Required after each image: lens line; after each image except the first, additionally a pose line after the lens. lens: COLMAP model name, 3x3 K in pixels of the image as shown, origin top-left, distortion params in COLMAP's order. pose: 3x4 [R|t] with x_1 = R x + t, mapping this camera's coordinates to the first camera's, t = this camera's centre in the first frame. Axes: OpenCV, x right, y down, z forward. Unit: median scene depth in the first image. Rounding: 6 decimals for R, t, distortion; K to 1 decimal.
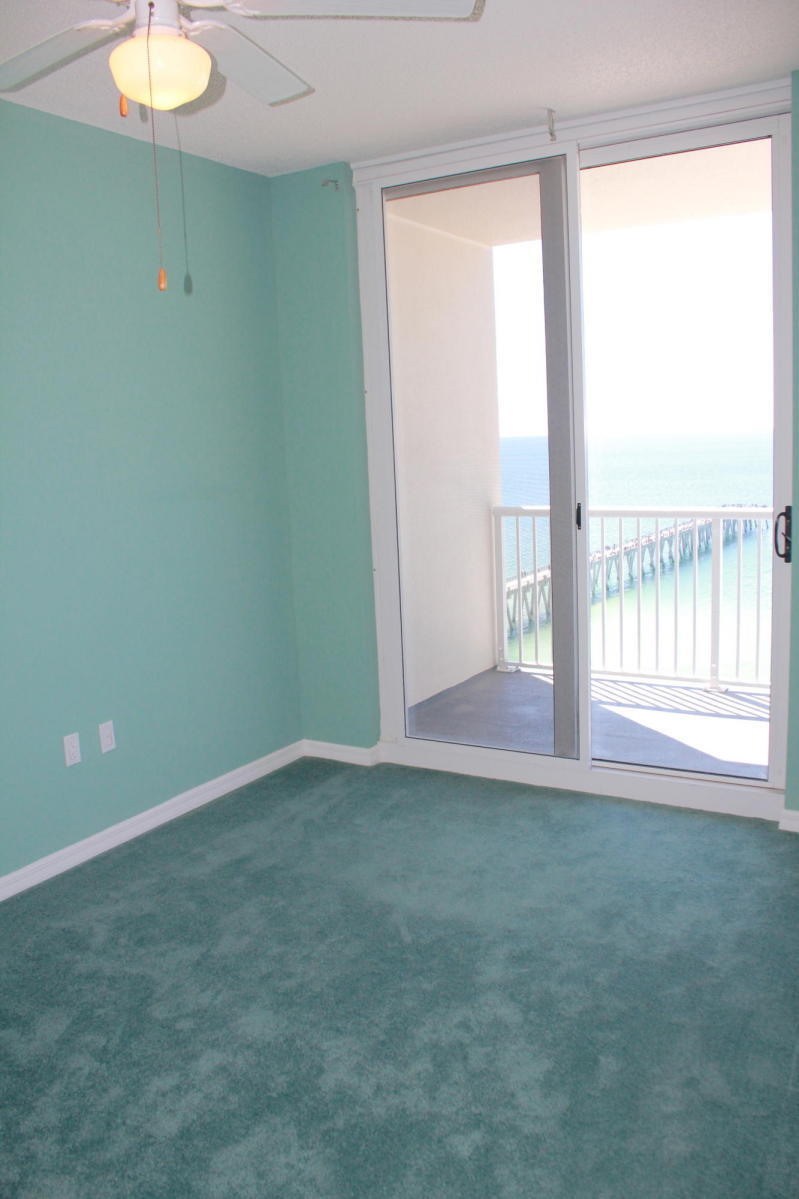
lens RADIAL K [[998.2, 0, 407.2], [0, 998.2, 588.6], [0, 0, 1]] dist [-0.159095, 0.122989]
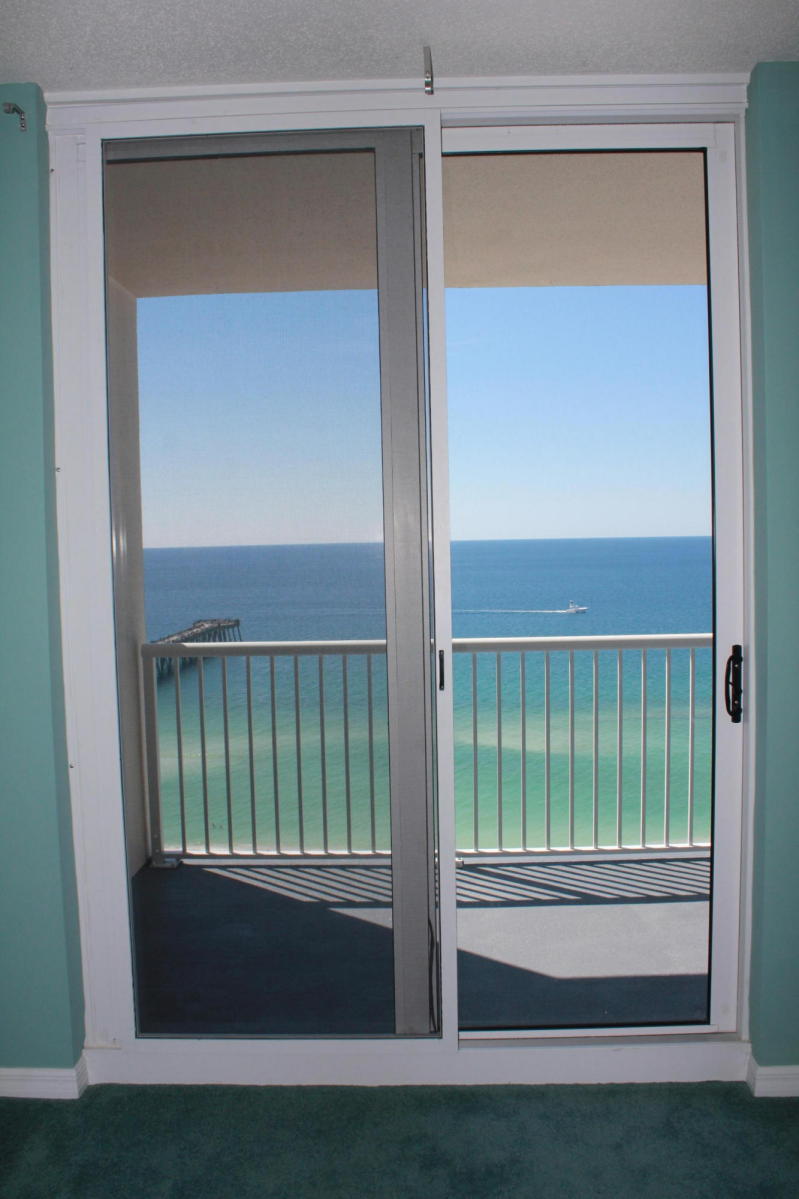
lens RADIAL K [[998.2, 0, 397.2], [0, 998.2, 598.4], [0, 0, 1]] dist [-0.159095, 0.122989]
pose [[0.871499, -0.007685, 0.490338, -0.185512], [0.060569, 0.993908, -0.092075, -0.065769], [-0.486643, 0.109942, 0.866655, 0.482109]]
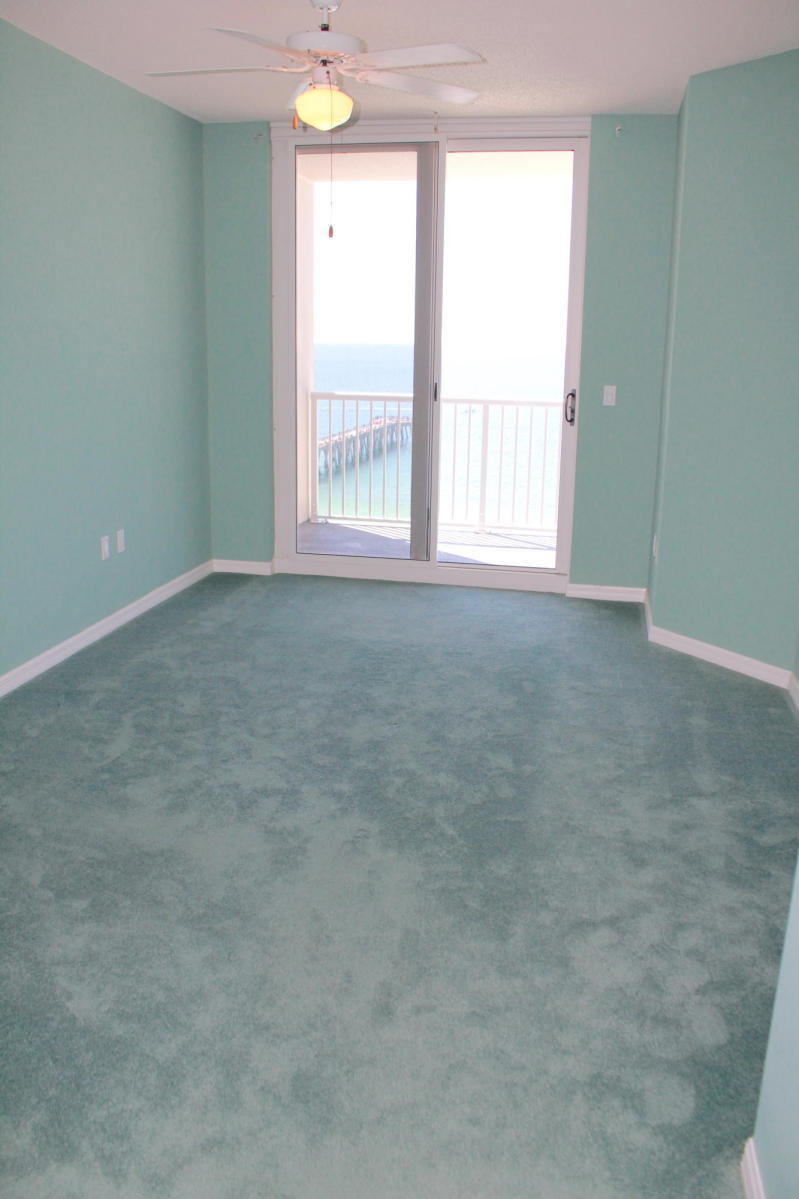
lens RADIAL K [[998.2, 0, 405.5], [0, 998.2, 601.1], [0, 0, 1]] dist [-0.159095, 0.122989]
pose [[0.941437, -0.028006, 0.336023, -0.401367], [-0.006870, 0.994745, 0.102154, 0.092921], [-0.337118, -0.098480, 0.936297, -0.419004]]
